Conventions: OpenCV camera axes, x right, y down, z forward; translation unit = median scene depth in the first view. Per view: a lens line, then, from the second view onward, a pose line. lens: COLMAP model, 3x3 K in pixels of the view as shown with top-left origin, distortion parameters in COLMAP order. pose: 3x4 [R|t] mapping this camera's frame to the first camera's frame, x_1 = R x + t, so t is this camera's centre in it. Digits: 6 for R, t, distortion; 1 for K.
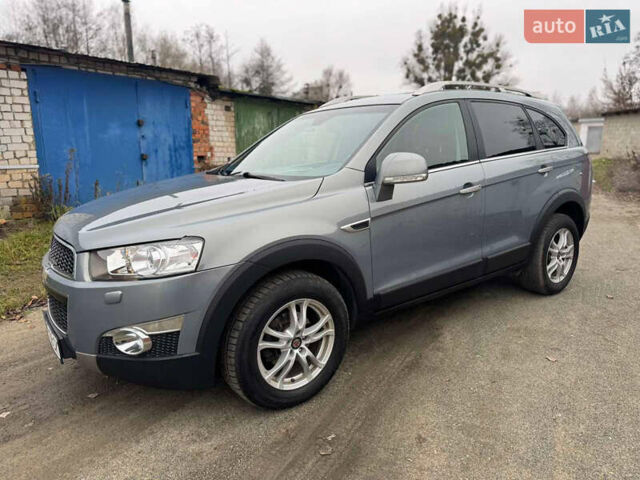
lens RADIAL K [[427.1, 0, 319.5], [0, 427.1, 242.0], [0, 0, 1]] dist [0.026848, -0.031590]
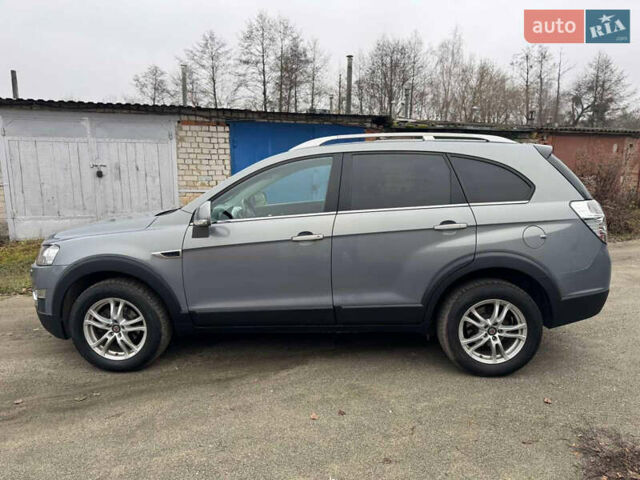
lens RADIAL K [[427.1, 0, 323.7], [0, 427.1, 236.7], [0, 0, 1]] dist [0.026848, -0.031590]
pose [[0.790435, 0.106613, -0.603196, 0.489198], [-0.146492, 0.989063, -0.017151, -0.053924], [0.594770, 0.101920, 0.797408, 0.082856]]
